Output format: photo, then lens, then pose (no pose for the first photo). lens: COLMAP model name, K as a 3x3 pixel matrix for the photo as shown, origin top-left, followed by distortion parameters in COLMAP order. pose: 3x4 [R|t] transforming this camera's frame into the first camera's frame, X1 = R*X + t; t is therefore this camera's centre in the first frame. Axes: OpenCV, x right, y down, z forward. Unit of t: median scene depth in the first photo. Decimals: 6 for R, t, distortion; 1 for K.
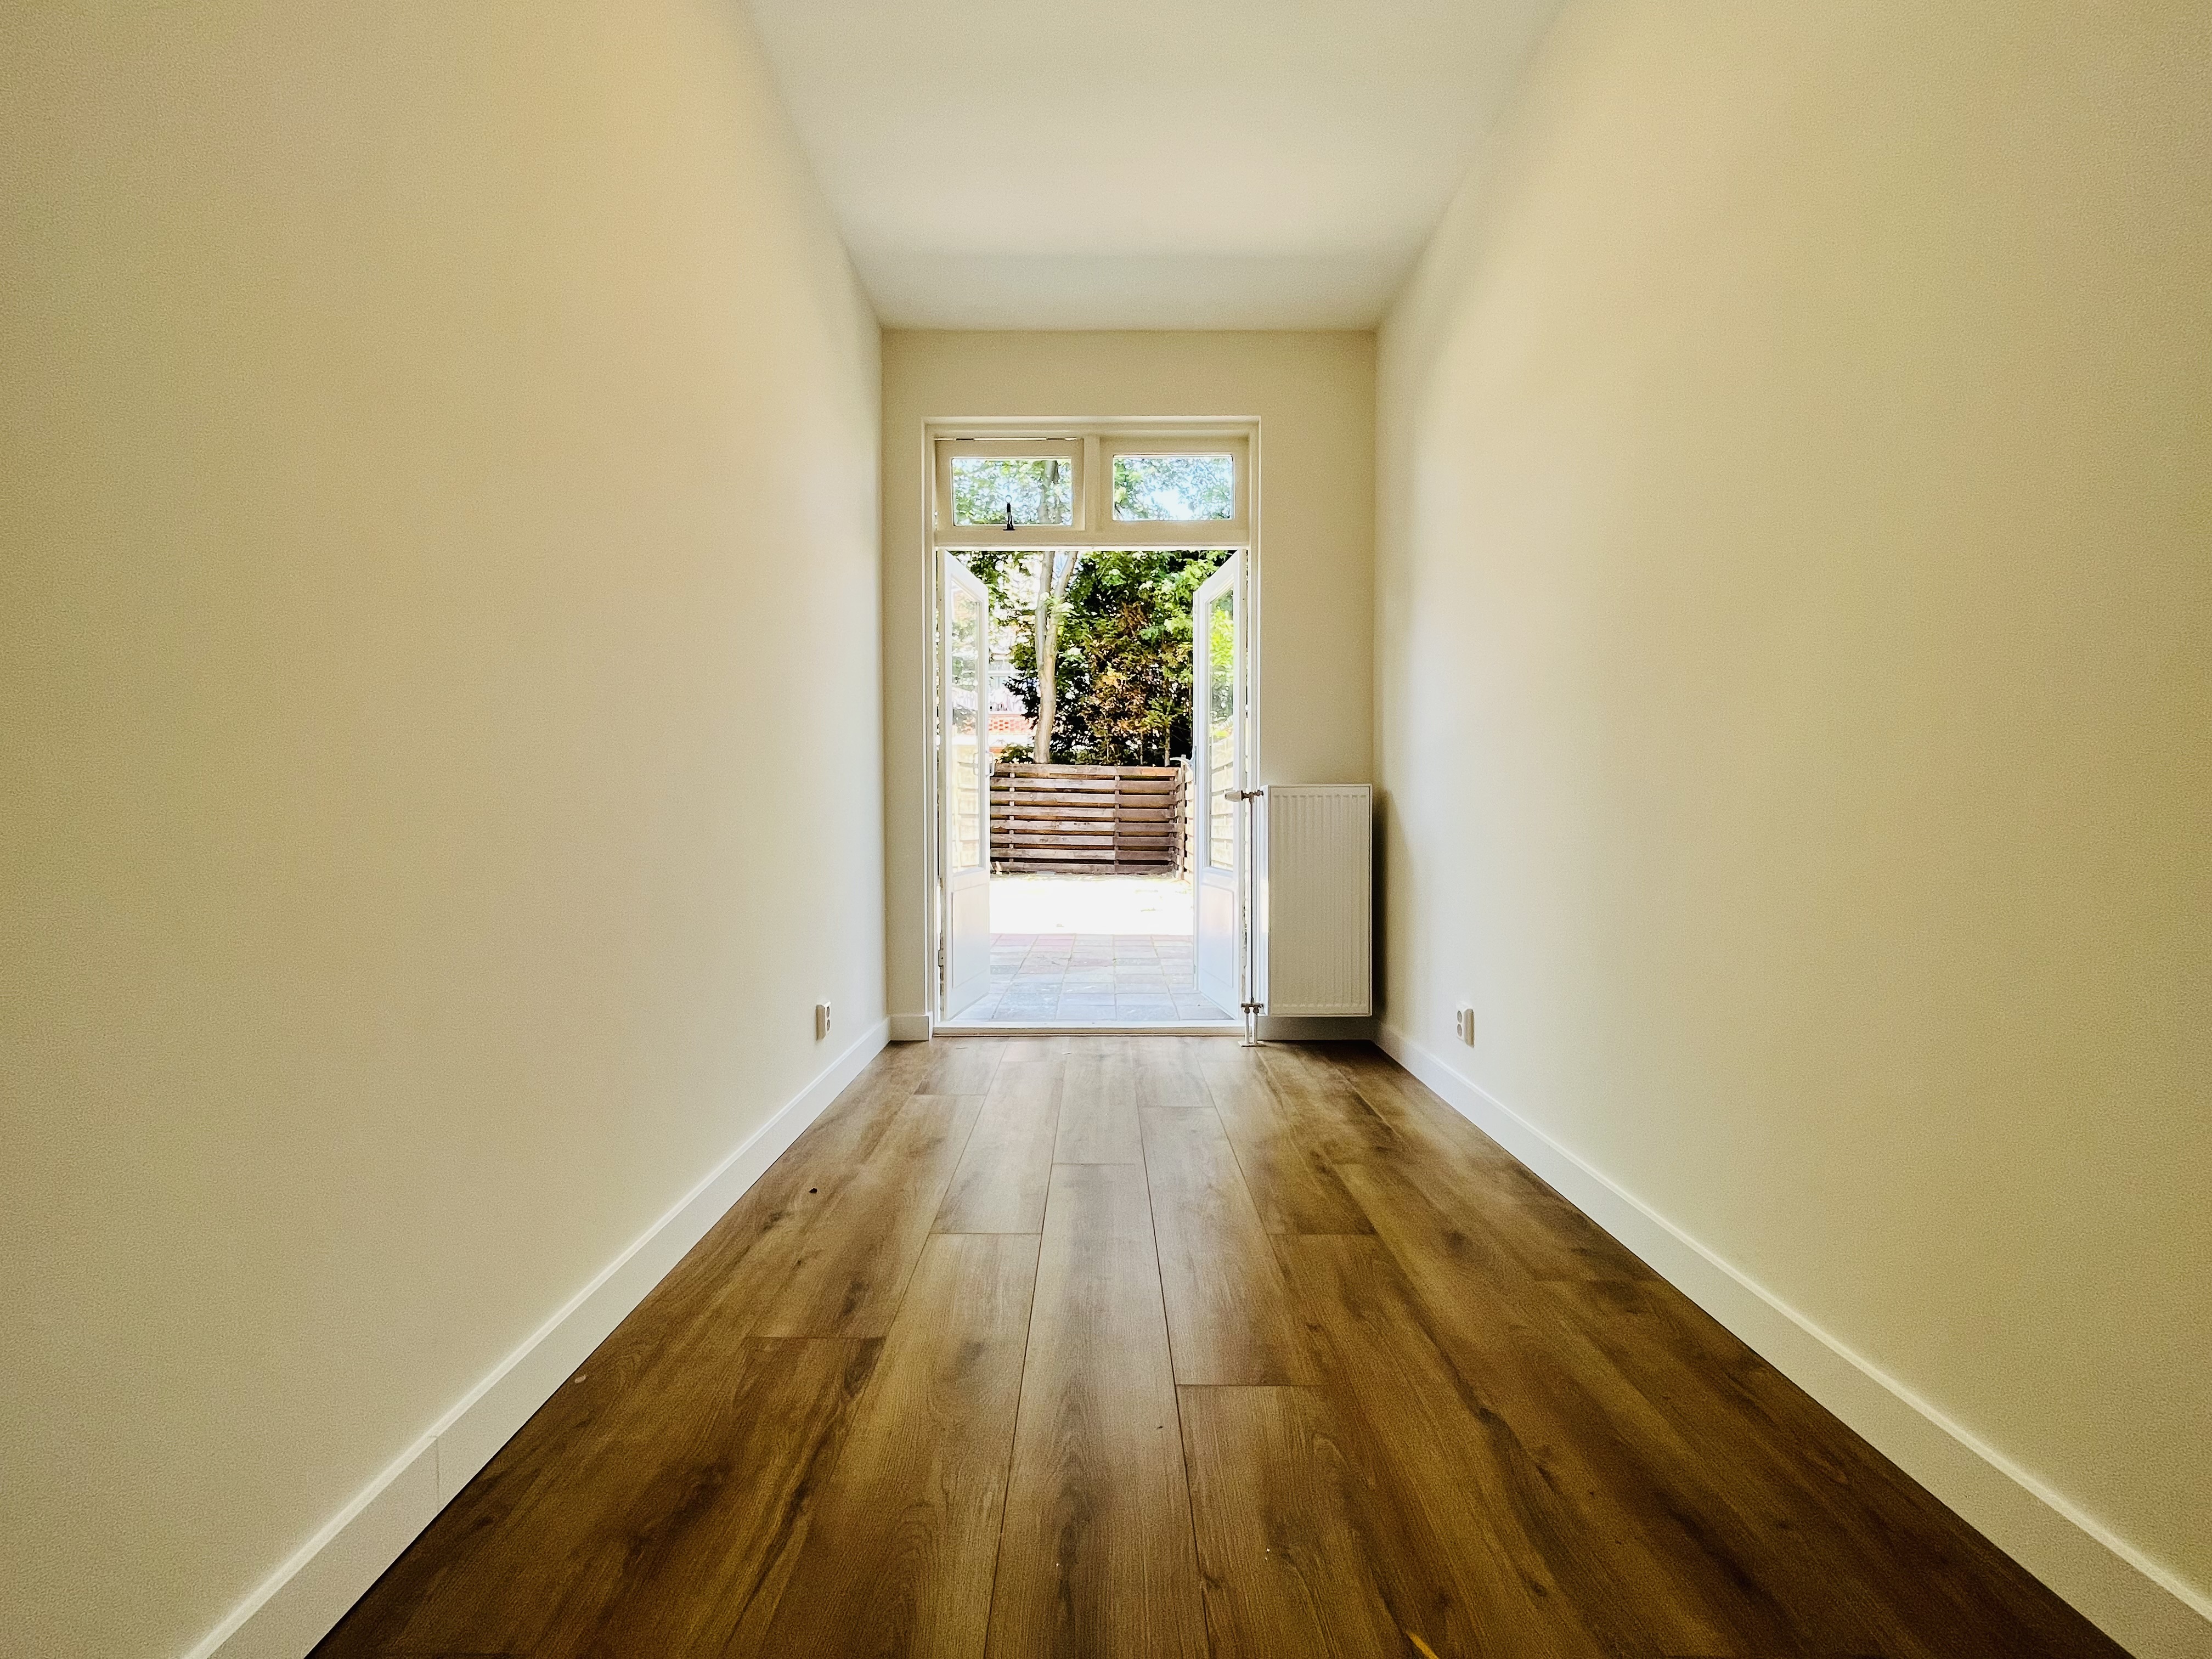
lens RADIAL K [[896.5, 0, 1106.1], [0, 896.5, 830.2], [0, 0, 1]] dist [-0.000468, -0.000503]
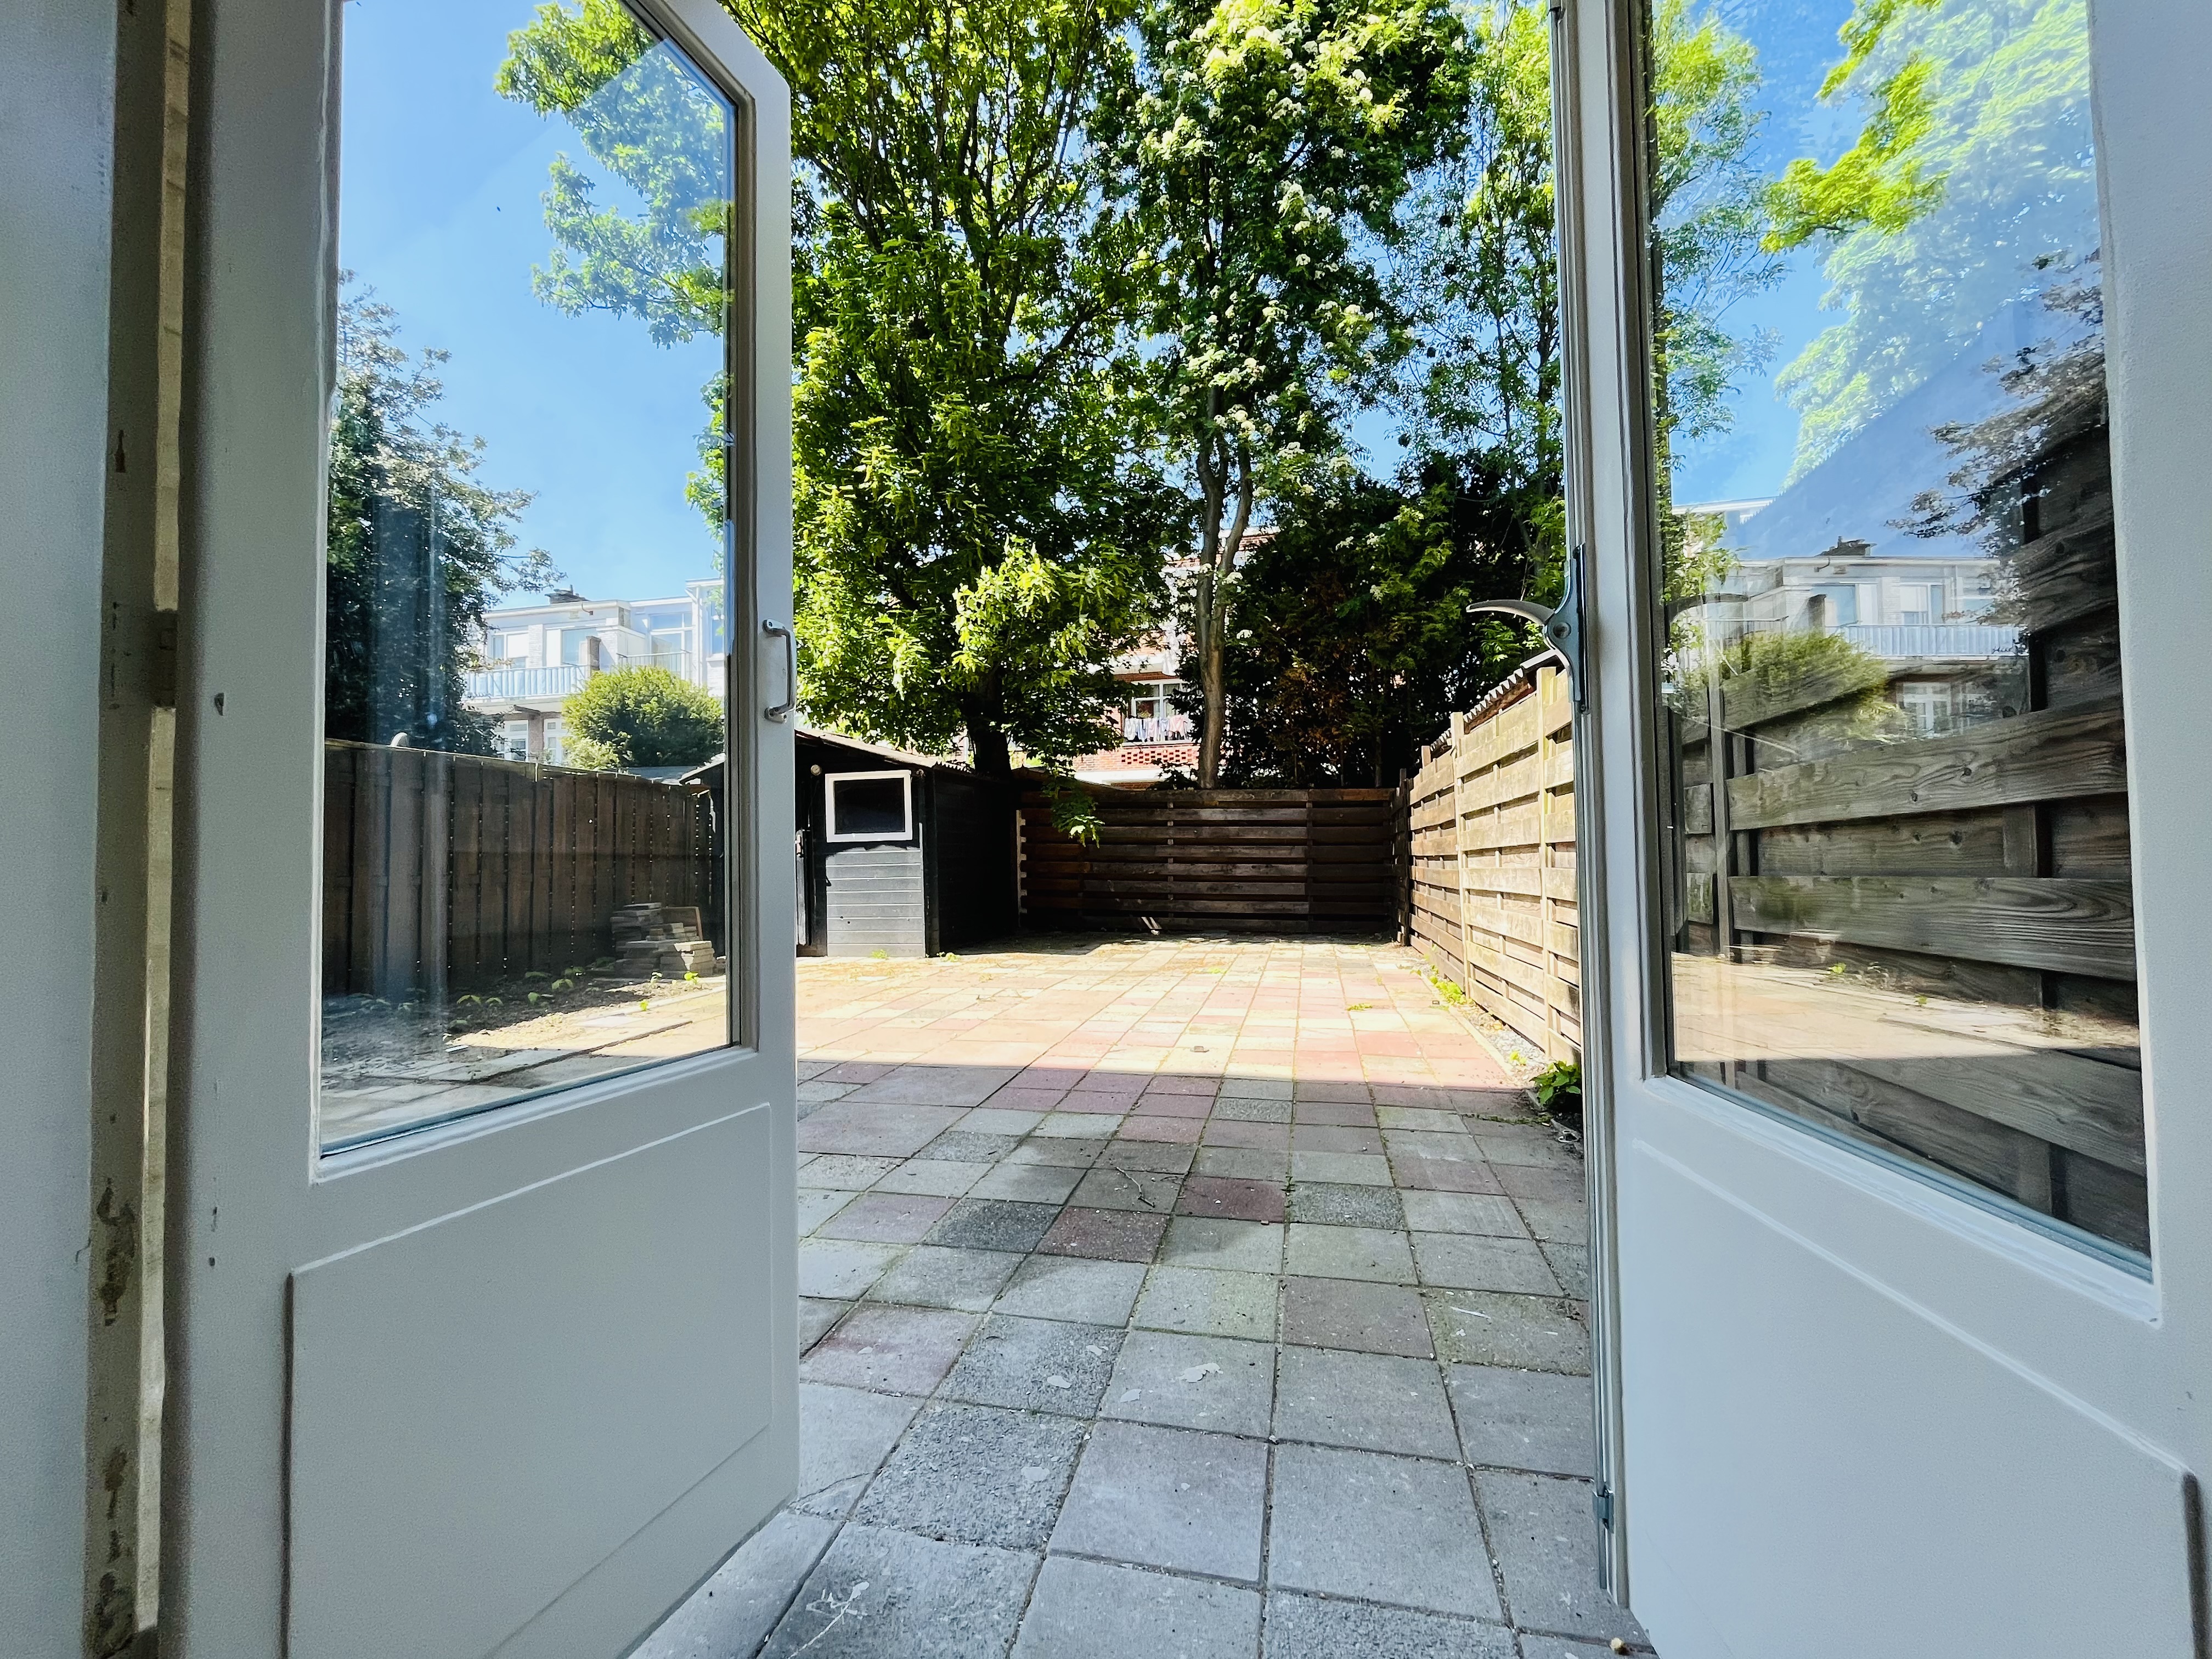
lens RADIAL K [[896.5, 0, 1102.3], [0, 896.5, 839.2], [0, 0, 1]] dist [-0.000468, -0.000503]
pose [[0.975562, -0.021678, -0.218653, 0.006918], [0.013790, 0.999200, -0.037542, -0.003614], [0.219292, 0.033609, 0.975080, 0.230886]]
